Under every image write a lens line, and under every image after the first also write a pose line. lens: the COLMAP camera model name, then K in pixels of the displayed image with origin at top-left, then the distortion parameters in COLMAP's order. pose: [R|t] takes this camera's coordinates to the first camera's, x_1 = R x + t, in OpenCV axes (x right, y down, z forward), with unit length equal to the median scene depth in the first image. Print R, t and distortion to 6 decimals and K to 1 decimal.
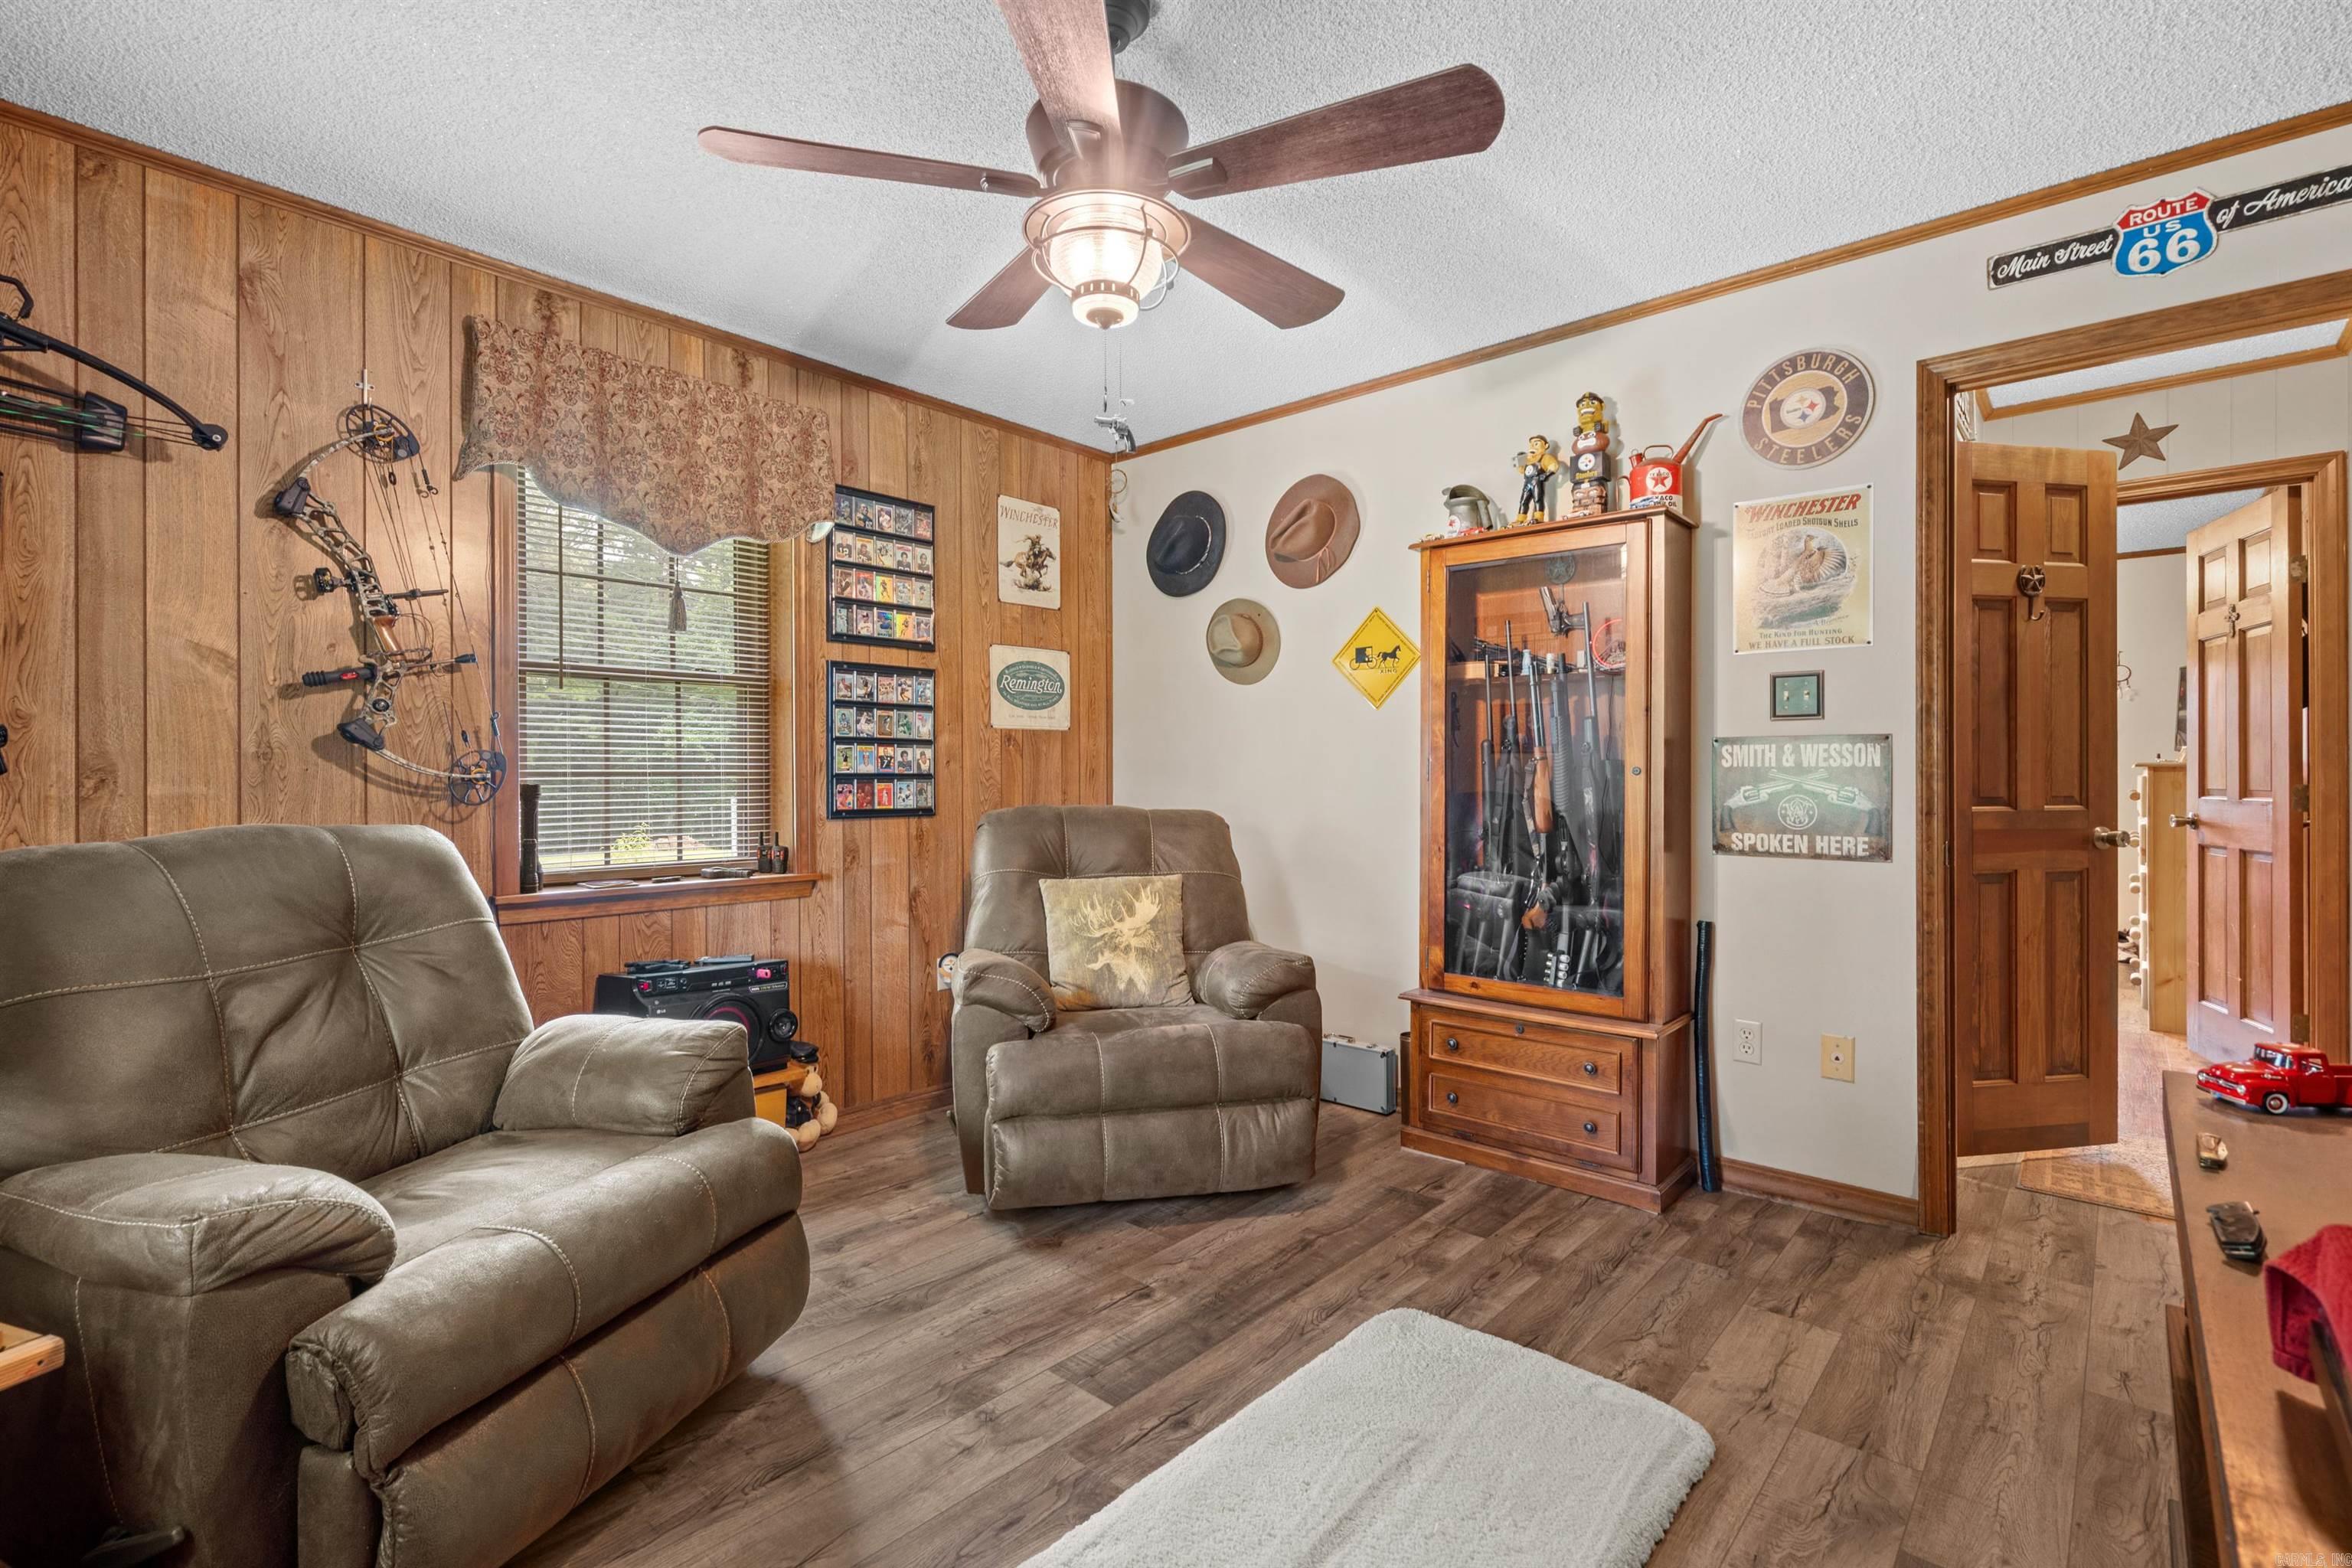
lens RADIAL K [[1072.0, 0, 1168.2], [0, 1072.0, 782.0], [0, 0, 1]] dist [0.001219, 0.001284]
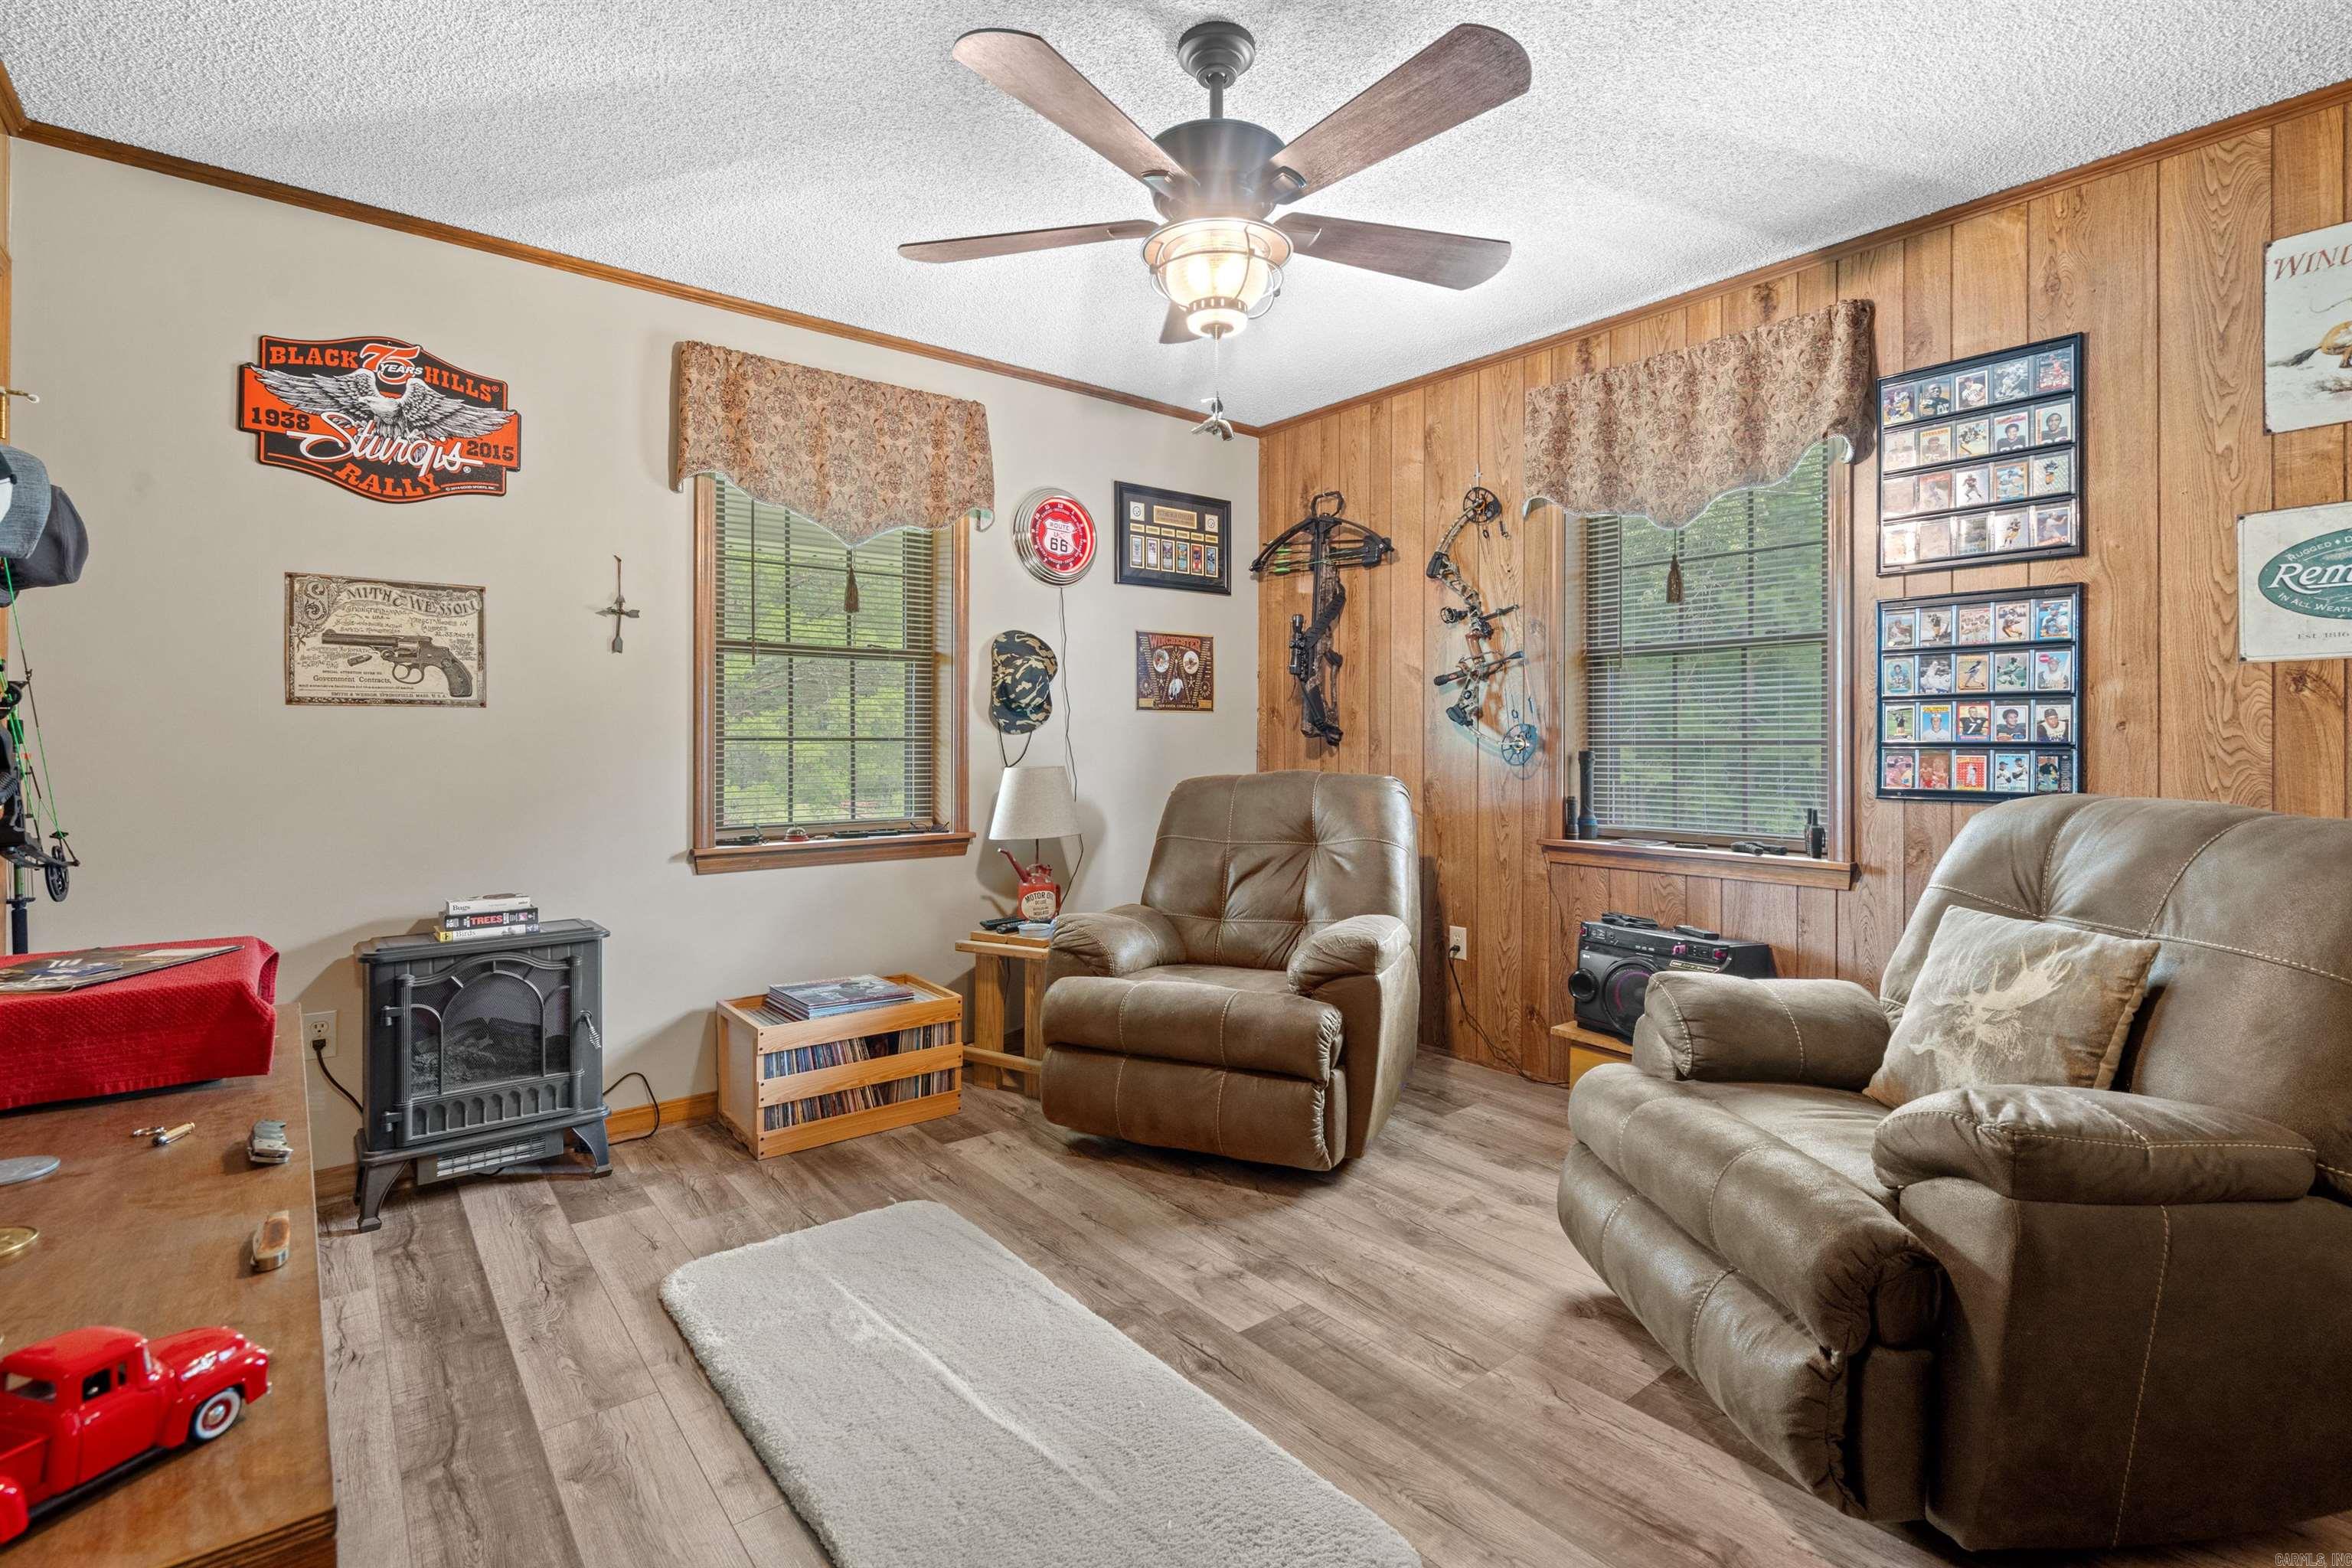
lens RADIAL K [[1076.8, 0, 1168.8], [0, 1076.8, 754.4], [0, 0, 1]] dist [-0.003178, 0.001701]
pose [[-0.151481, 0.010723, -0.988402, 0.551501], [-0.008793, 0.999887, 0.012196, -0.003744], [0.988421, 0.010539, -0.151370, 0.591014]]
